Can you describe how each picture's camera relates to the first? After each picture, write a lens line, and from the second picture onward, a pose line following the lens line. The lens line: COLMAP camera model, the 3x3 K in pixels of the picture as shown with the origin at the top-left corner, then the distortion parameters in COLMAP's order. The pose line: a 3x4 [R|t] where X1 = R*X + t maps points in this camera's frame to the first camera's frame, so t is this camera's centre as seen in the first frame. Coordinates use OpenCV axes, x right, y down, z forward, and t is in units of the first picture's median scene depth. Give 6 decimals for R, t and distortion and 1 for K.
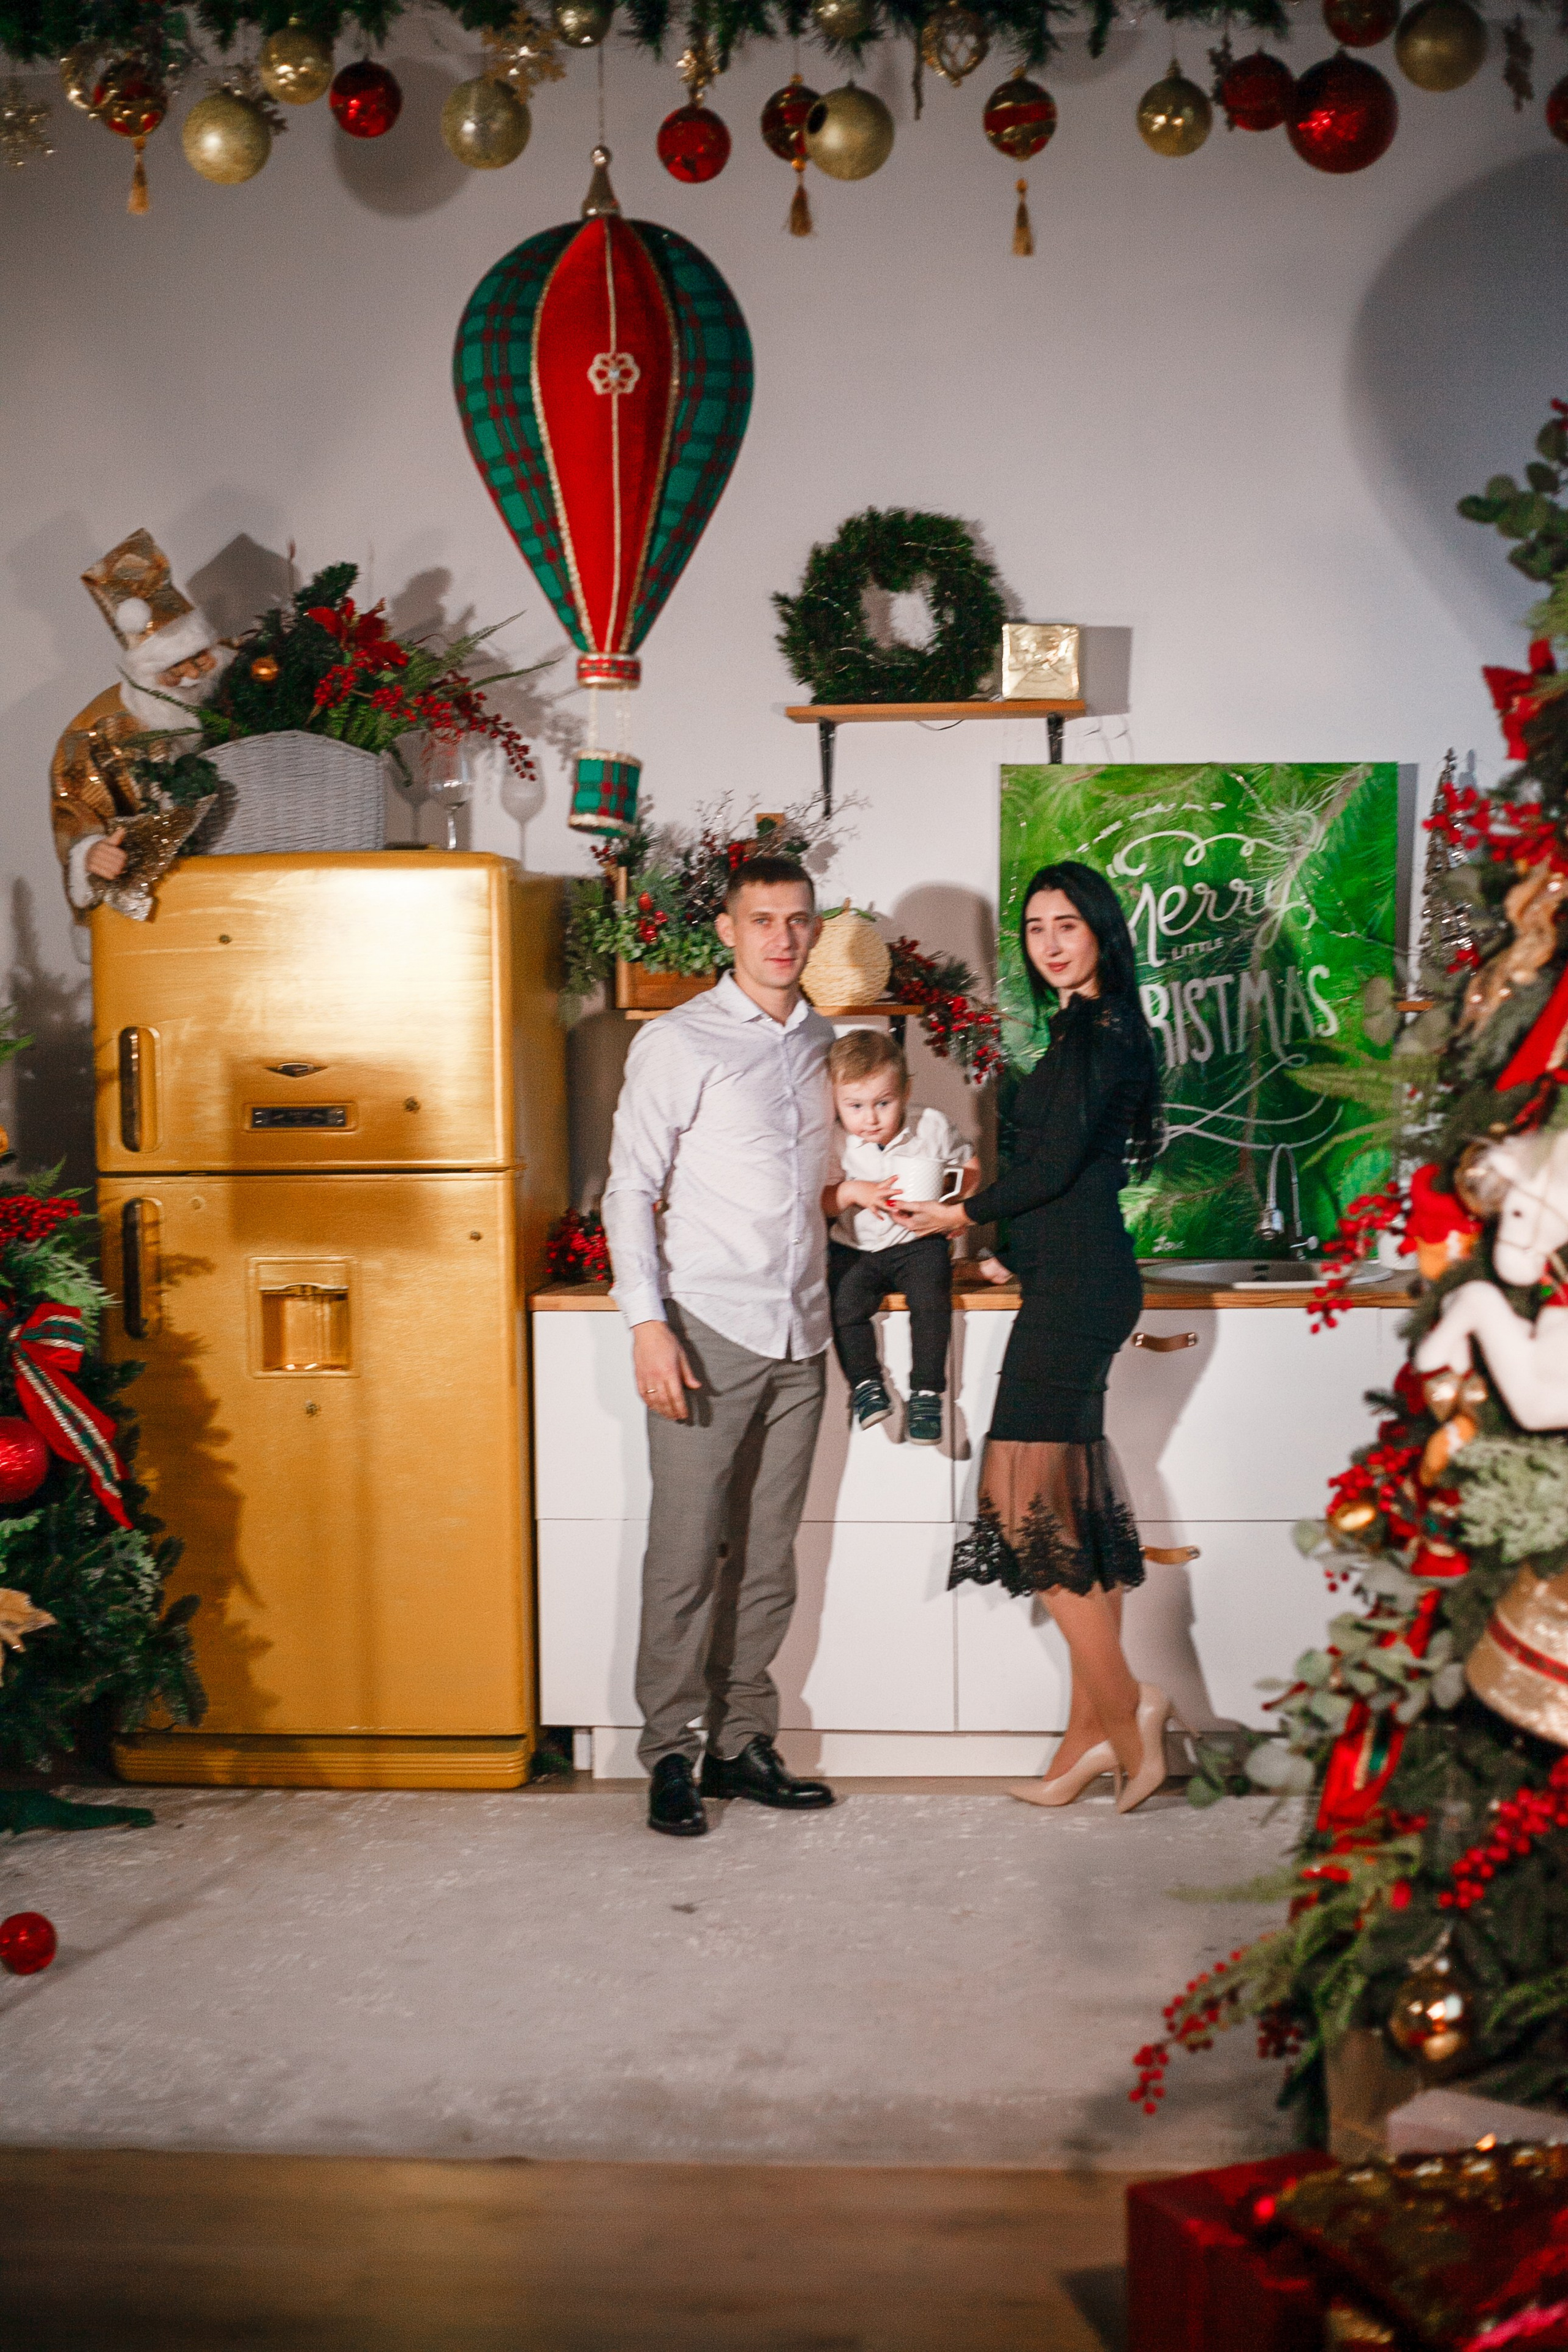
lens RADIAL K [[3363.0, 0, 803.6], [0, 3363.0, 1190.4], [0, 0, 1]] dist [-0.081472, 0.000000]
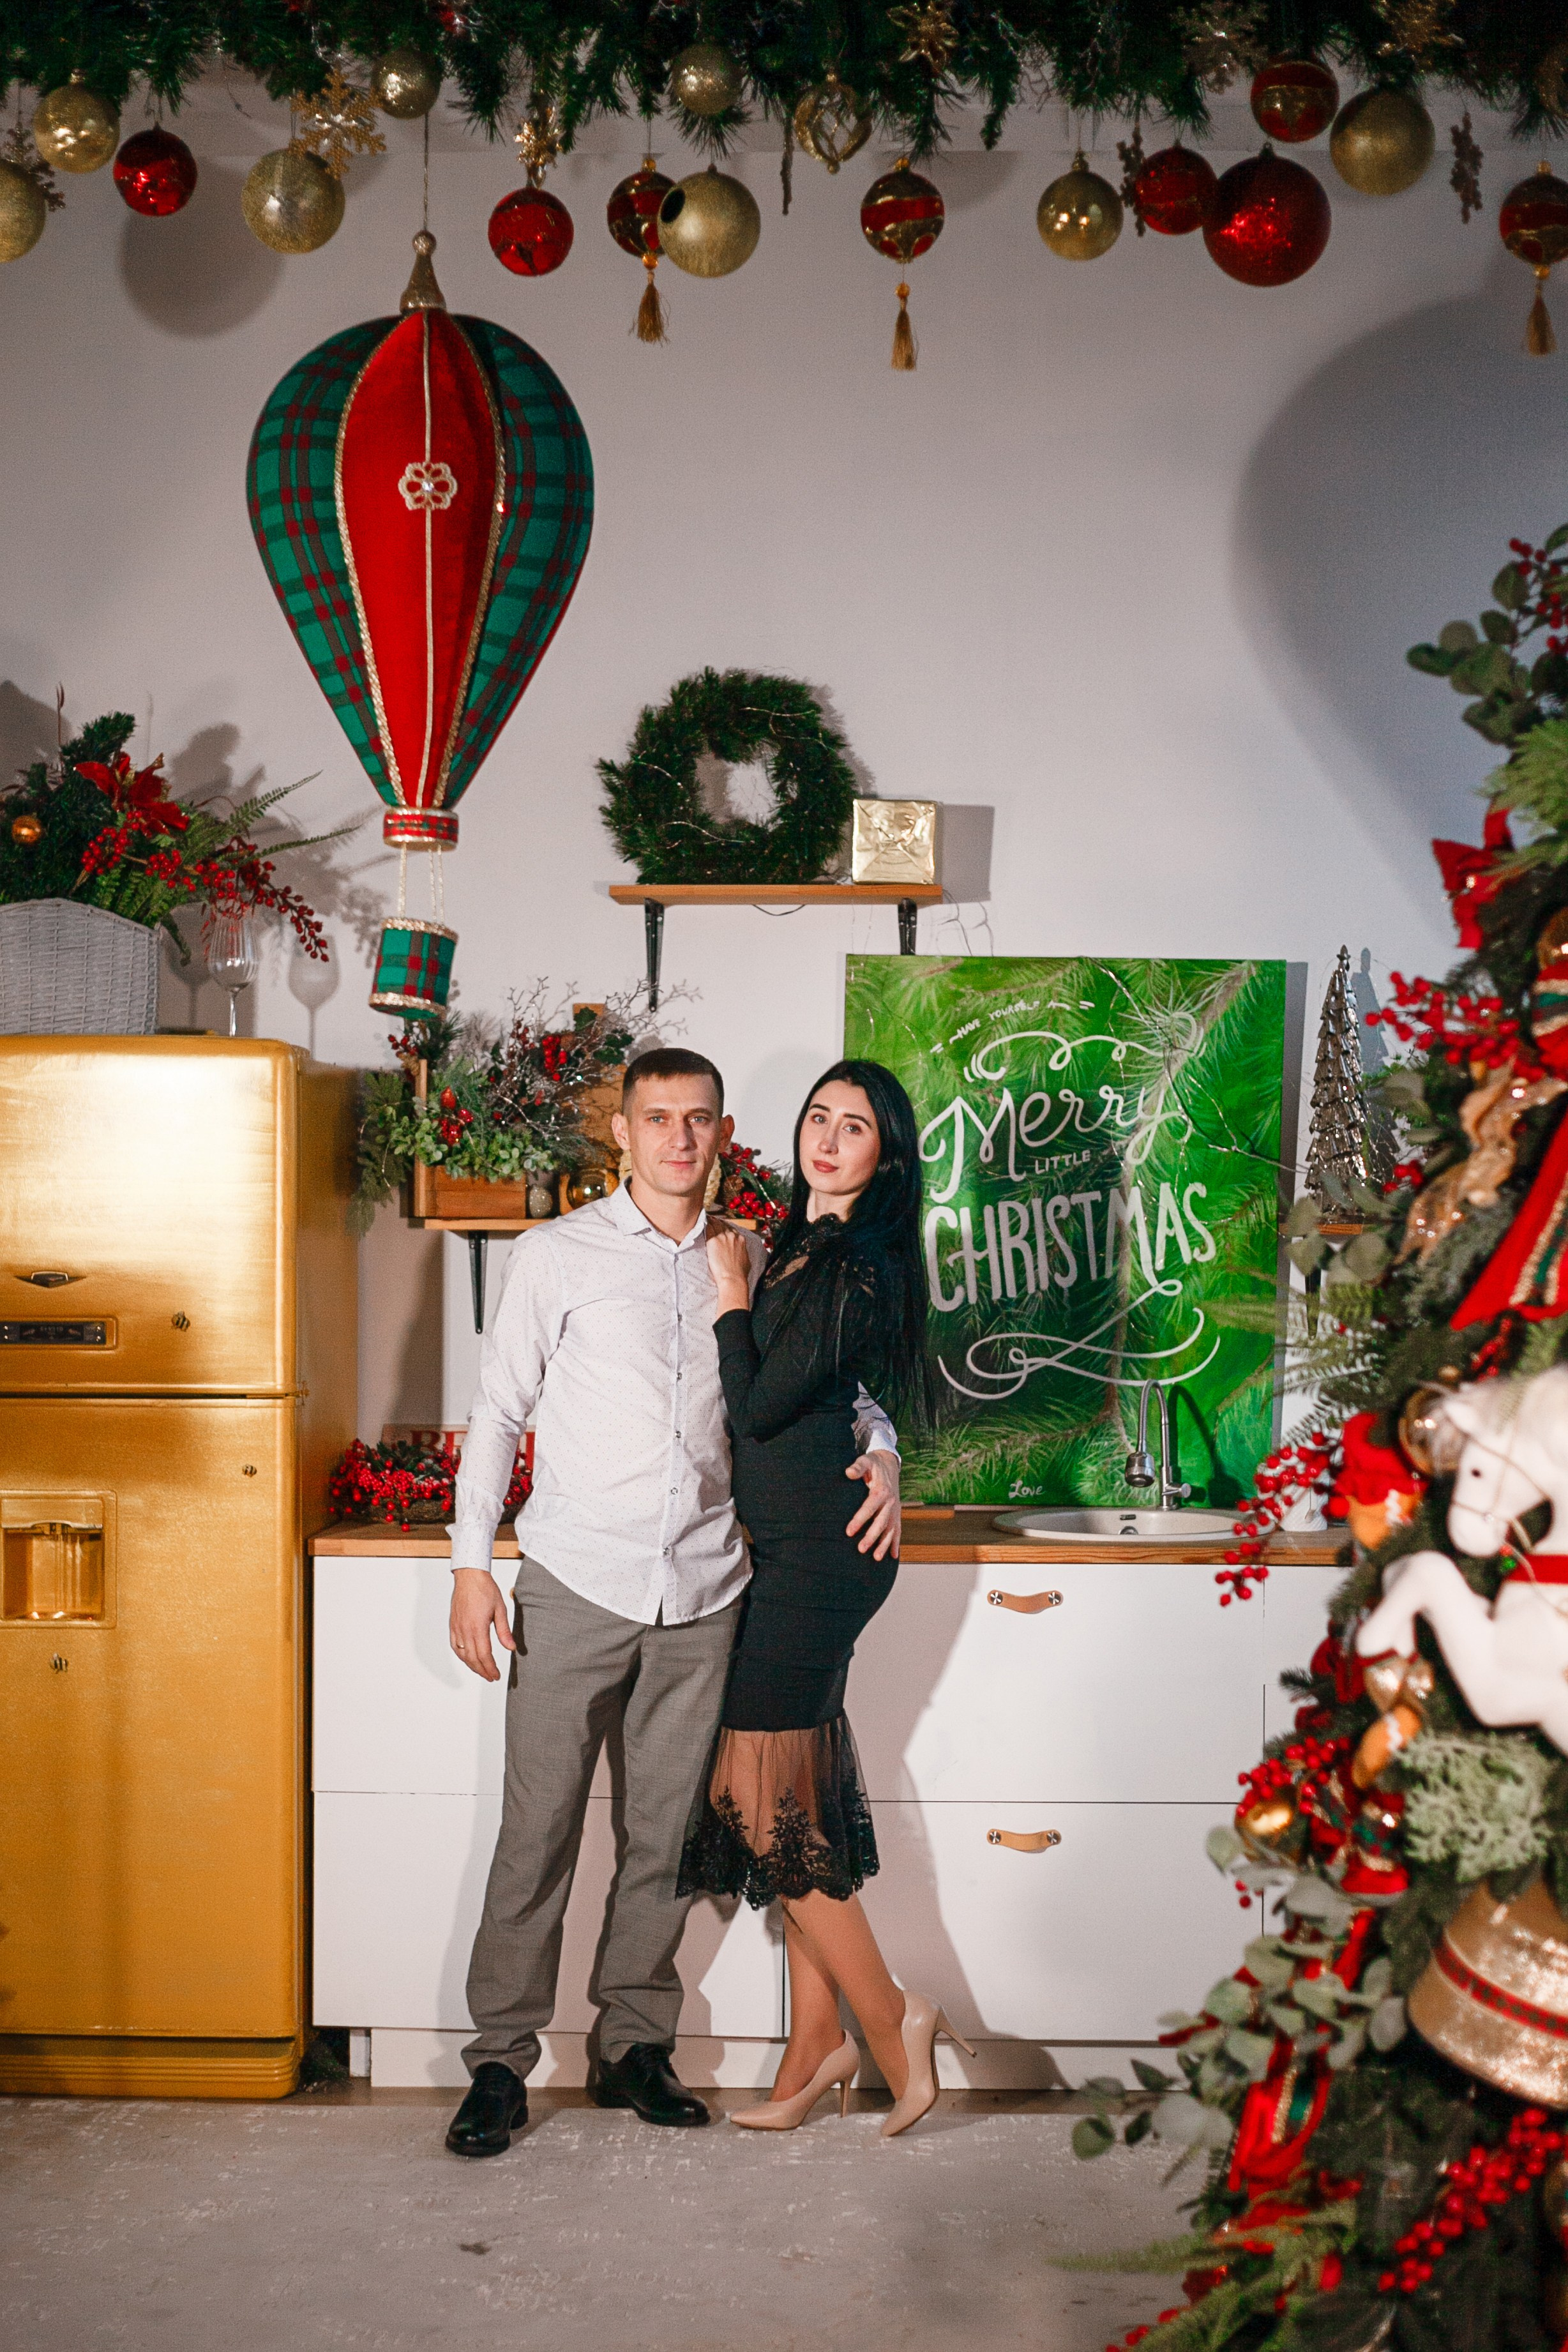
lens RADIAL K [[3523.8, 0, 780.8], [0, 3523.8, 1216.9], [0, 0, 1]] dist [-0.072972, 0.000000]
pose [[0.998473, 0.018137, 0.052183, -0.007945], [-0.015180, 0.998287, -0.056512, -0.003145], [-0.053119, 0.055633, 0.997037, 0.069538]]
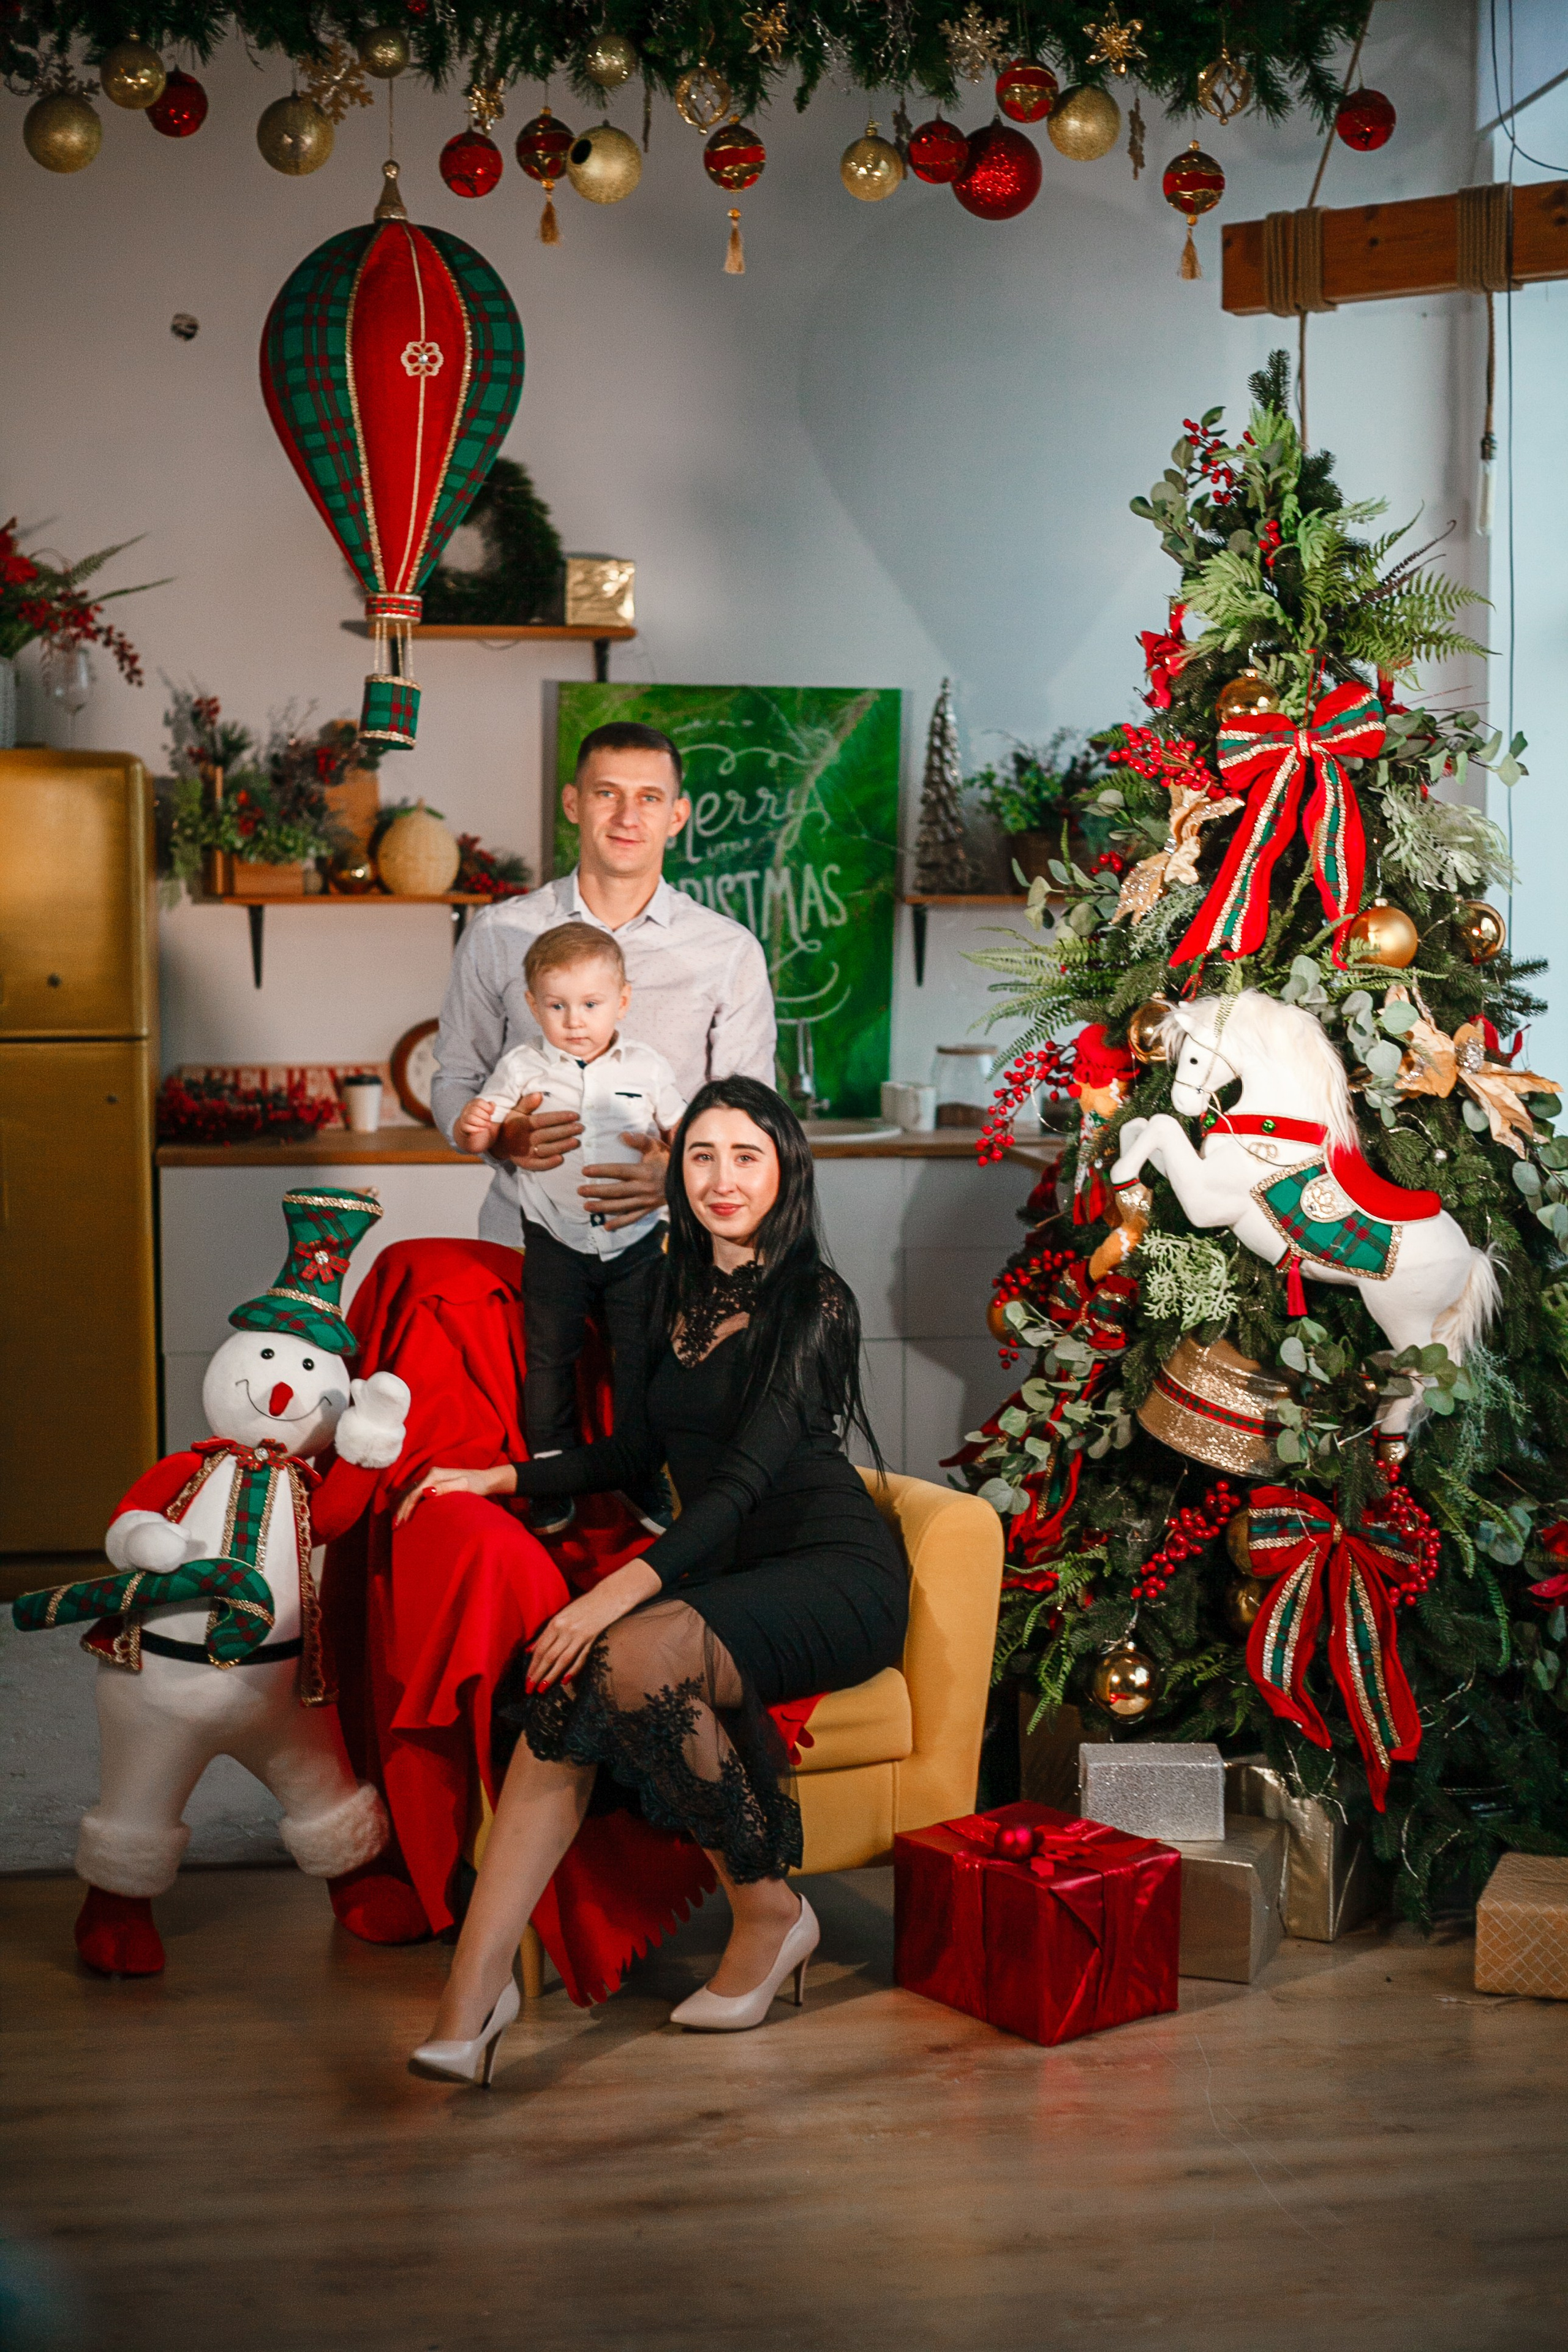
lens RADIAL K [[3363.0, 0, 791.3], [0, 3363.0, 1201.7], [0, 0, 1]] dist [-0.081472, 0.000000]
pose [[0.970160, -0.010129, 0.242254, -0.157896], [0.001563, 0.999368, 0.035526, 0.009303], [-0.242461, -0.034087, 0.969562, -0.139103]]
